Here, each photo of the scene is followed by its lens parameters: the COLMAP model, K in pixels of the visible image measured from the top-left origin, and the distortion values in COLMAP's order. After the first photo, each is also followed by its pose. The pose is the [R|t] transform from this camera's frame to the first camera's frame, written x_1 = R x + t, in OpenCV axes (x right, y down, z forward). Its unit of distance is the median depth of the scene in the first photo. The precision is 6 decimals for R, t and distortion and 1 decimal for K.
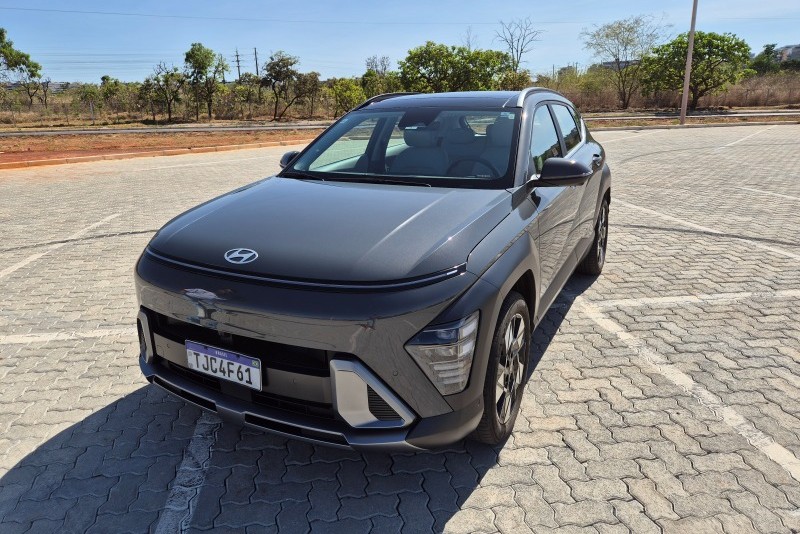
lens RADIAL K [[537.2, 0, 390.4], [0, 537.2, 238.7], [0, 0, 1]] dist [0.061381, -0.051044]
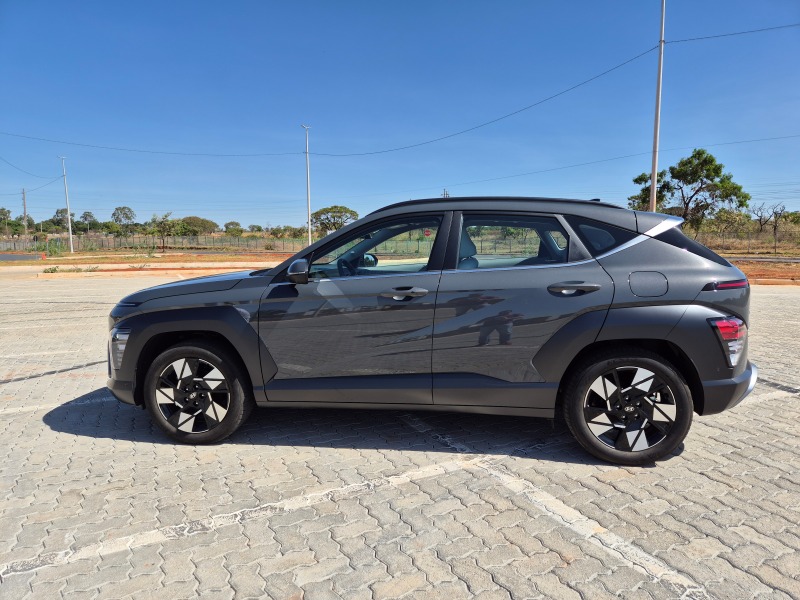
lens RADIAL K [[537.2, 0, 400.9], [0, 537.2, 300.4], [0, 0, 1]] dist [0.073478, -0.067755]
pose [[0.356778, 0.120405, -0.926397, 0.091393], [-0.230240, 0.972403, 0.037714, -0.009784], [0.905372, 0.199838, 0.374654, 0.048944]]
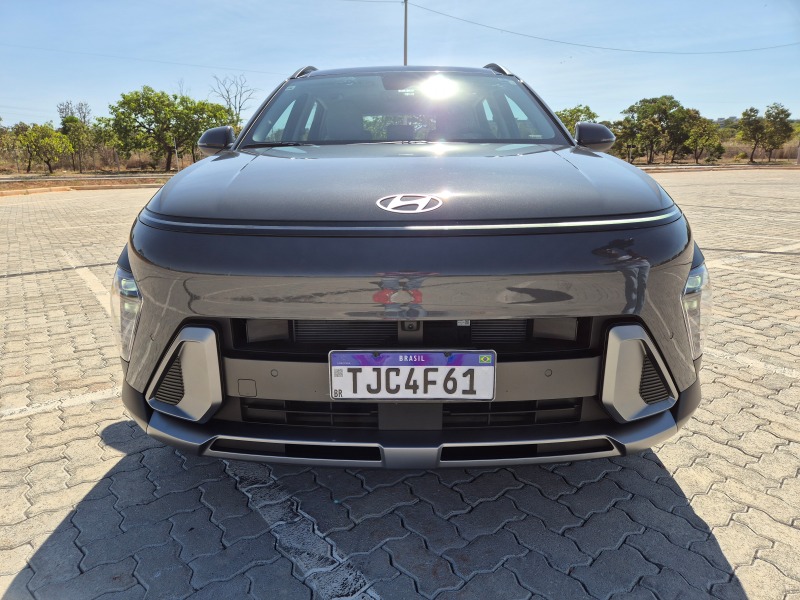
lens RADIAL K [[536.7, 0, 388.0], [0, 536.7, 298.9], [0, 0, 1]] dist [0.067879, -0.046463]
pose [[0.882743, -0.105058, 0.457960, -0.027194], [0.105276, 0.994125, 0.025130, 0.005664], [-0.457910, 0.026029, 0.888618, 0.020728]]
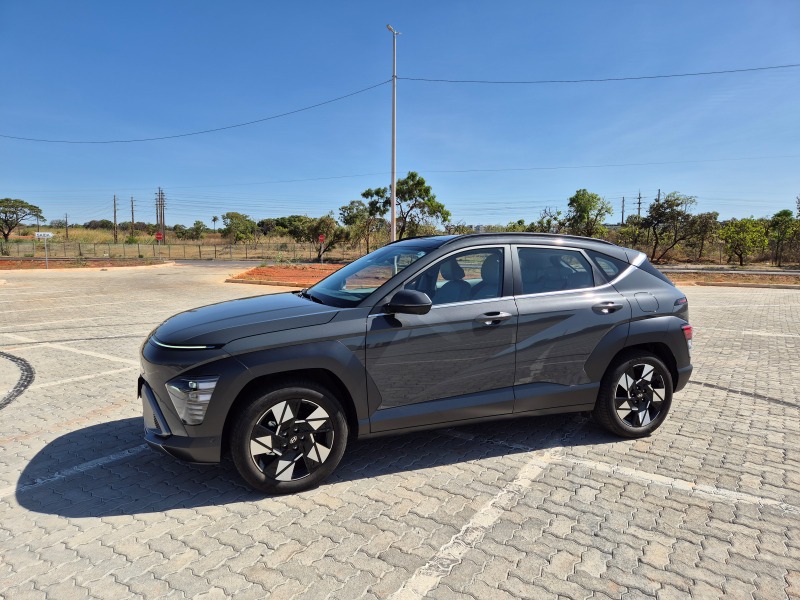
lens RADIAL K [[537.2, 0, 400.9], [0, 537.2, 300.4], [0, 0, 1]] dist [0.073478, -0.067755]
pose [[0.770141, 0.089577, -0.631553, 0.065525], [-0.177584, 0.981057, -0.077404, -0.002026], [0.612656, 0.171766, 0.771459, 0.005013]]
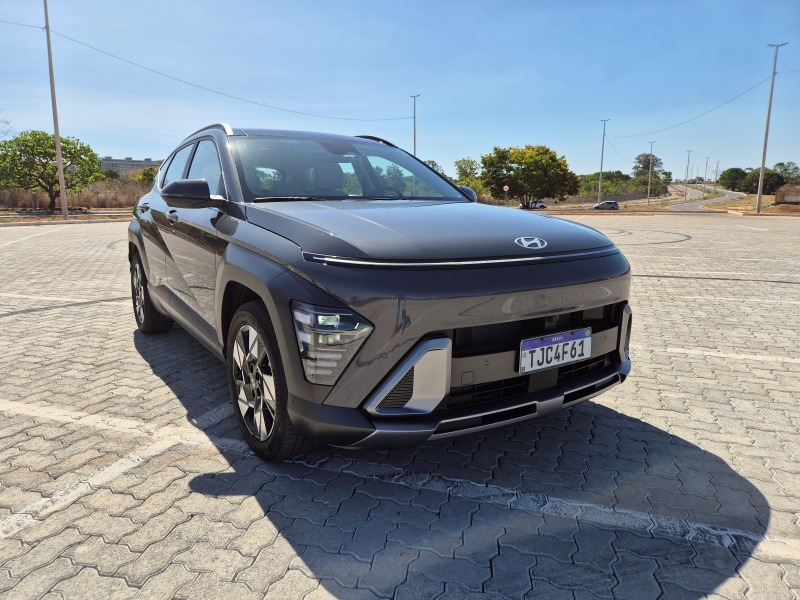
lens RADIAL K [[539.3, 0, 392.8], [0, 539.3, 293.9], [0, 0, 1]] dist [0.066883, -0.060973]
pose [[0.458816, -0.128144, 0.879242, -0.058089], [0.205244, 0.978069, 0.035445, 0.001670], [-0.864501, 0.164197, 0.475055, 0.034668]]
